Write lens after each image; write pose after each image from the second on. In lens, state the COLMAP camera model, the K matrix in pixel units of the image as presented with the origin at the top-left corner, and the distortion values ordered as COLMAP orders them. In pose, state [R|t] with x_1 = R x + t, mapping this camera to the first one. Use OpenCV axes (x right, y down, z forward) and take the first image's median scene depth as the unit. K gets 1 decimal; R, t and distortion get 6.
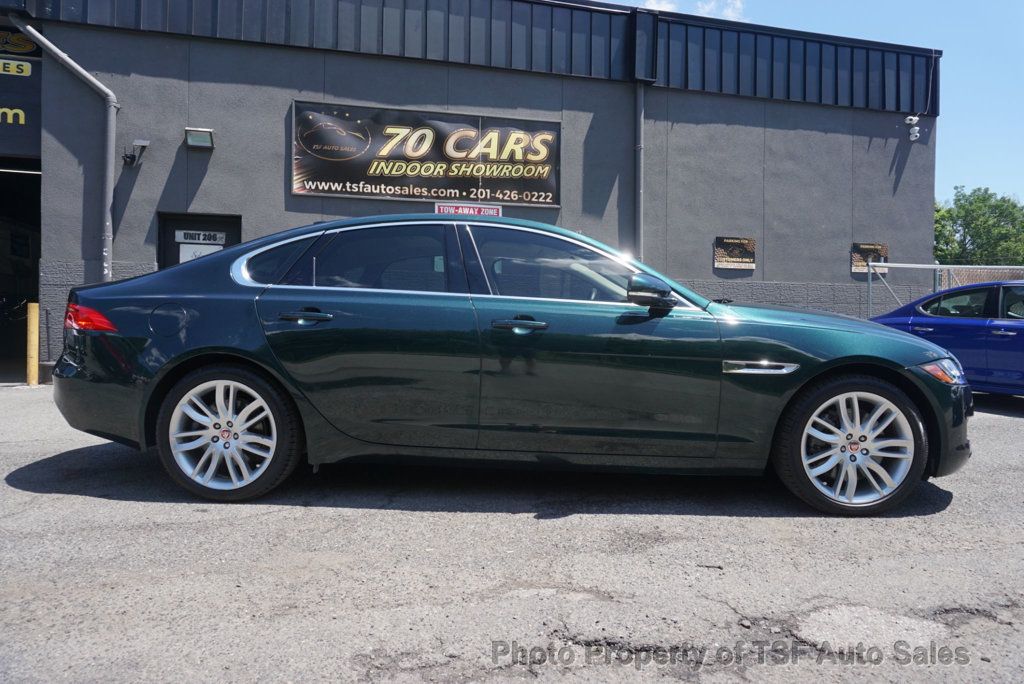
lens RADIAL K [[684.5, 0, 512.0], [0, 684.5, 342.0], [0, 0, 1]] dist [-0.020491, 0.007876]
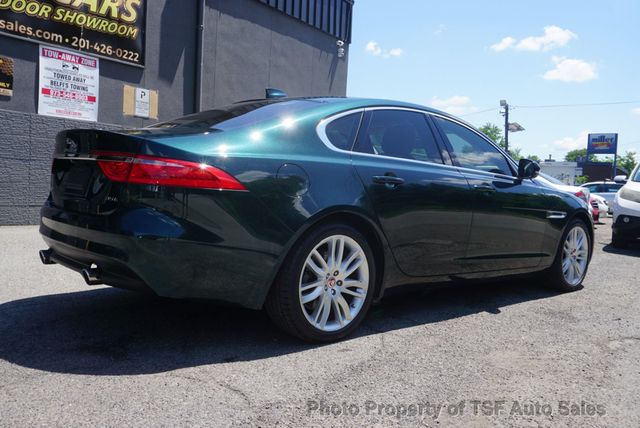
lens RADIAL K [[569.5, 0, 320.0], [0, 569.5, 214.0], [0, 0, 1]] dist [-0.006029, -0.001037]
pose [[0.716991, -0.018263, 0.696843, -0.396308], [-0.021432, 0.998607, 0.048223, -0.008549], [-0.696753, -0.049510, 0.715601, 0.123925]]
